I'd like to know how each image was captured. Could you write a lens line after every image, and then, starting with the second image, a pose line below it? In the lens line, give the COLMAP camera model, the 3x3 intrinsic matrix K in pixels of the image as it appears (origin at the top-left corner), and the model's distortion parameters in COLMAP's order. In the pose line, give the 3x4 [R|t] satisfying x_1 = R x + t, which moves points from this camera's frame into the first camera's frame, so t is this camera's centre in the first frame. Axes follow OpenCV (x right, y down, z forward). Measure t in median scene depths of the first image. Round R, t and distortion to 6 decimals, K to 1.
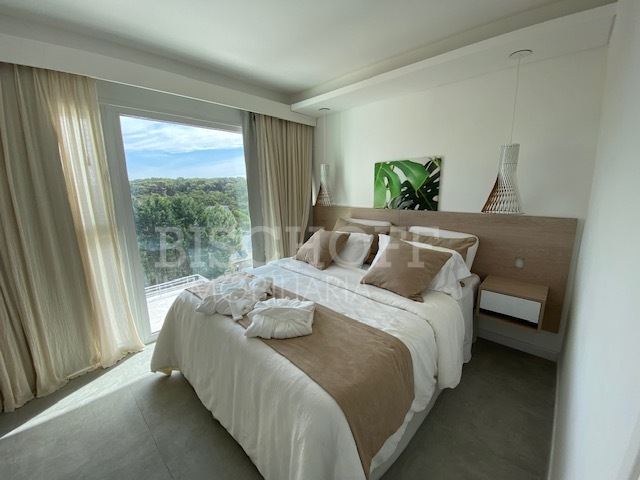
lens RADIAL K [[258.6, 0, 321.6], [0, 258.6, 236.6], [0, 0, 1]] dist [0.019014, -0.019929]
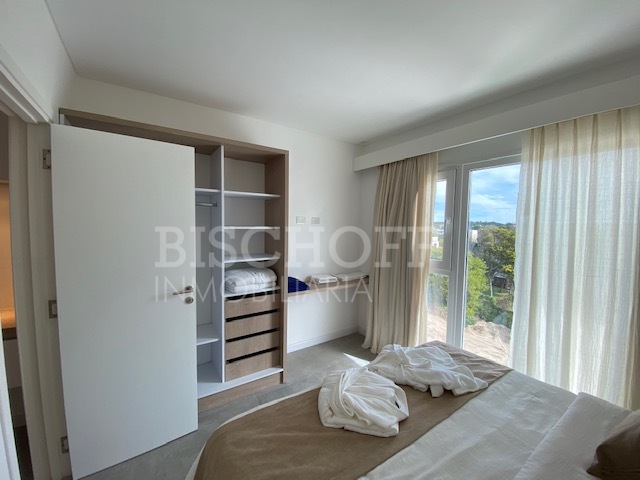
lens RADIAL K [[258.6, 0, 321.6], [0, 258.6, 236.6], [0, 0, 1]] dist [0.019014, -0.019929]
pose [[-0.223538, 0.062562, -0.972685, 0.533782], [-0.201876, 0.973327, 0.108997, -0.210981], [0.953560, 0.220727, -0.204946, 0.772567]]
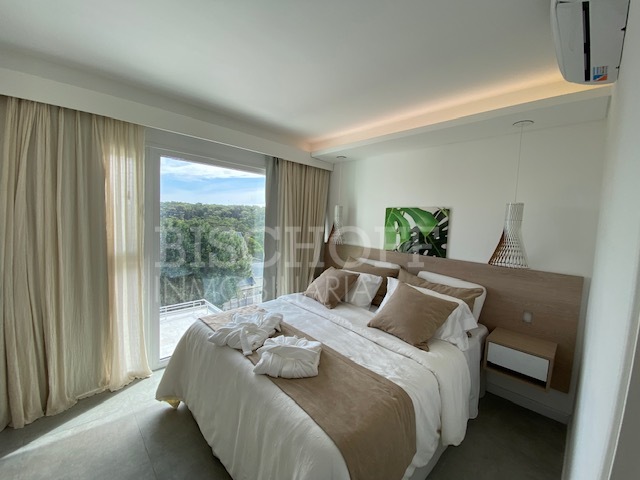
lens RADIAL K [[258.6, 0, 321.6], [0, 258.6, 236.6], [0, 0, 1]] dist [0.019014, -0.019929]
pose [[0.997139, 0.062171, -0.043000, -0.007878], [-0.066975, 0.990367, -0.121189, -0.033850], [0.035052, 0.123722, 0.991698, -0.065113]]
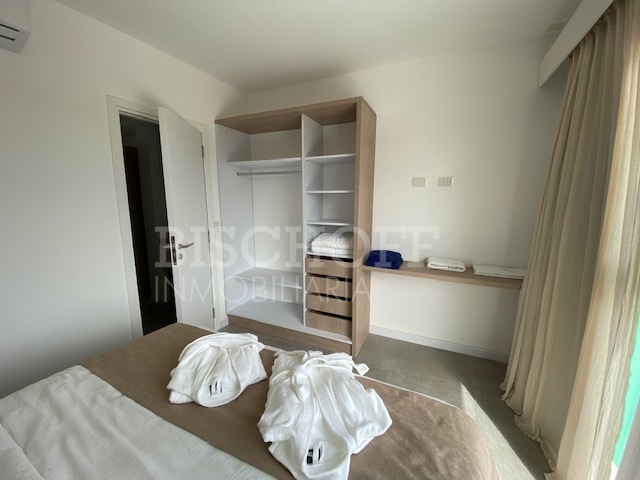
lens RADIAL K [[258.6, 0, 321.6], [0, 258.6, 236.6], [0, 0, 1]] dist [0.019014, -0.019929]
pose [[-0.949153, 0.058600, -0.309312, -0.178028], [-0.051923, 0.939928, 0.337402, -0.259271], [0.310503, 0.336307, -0.889093, 1.354389]]
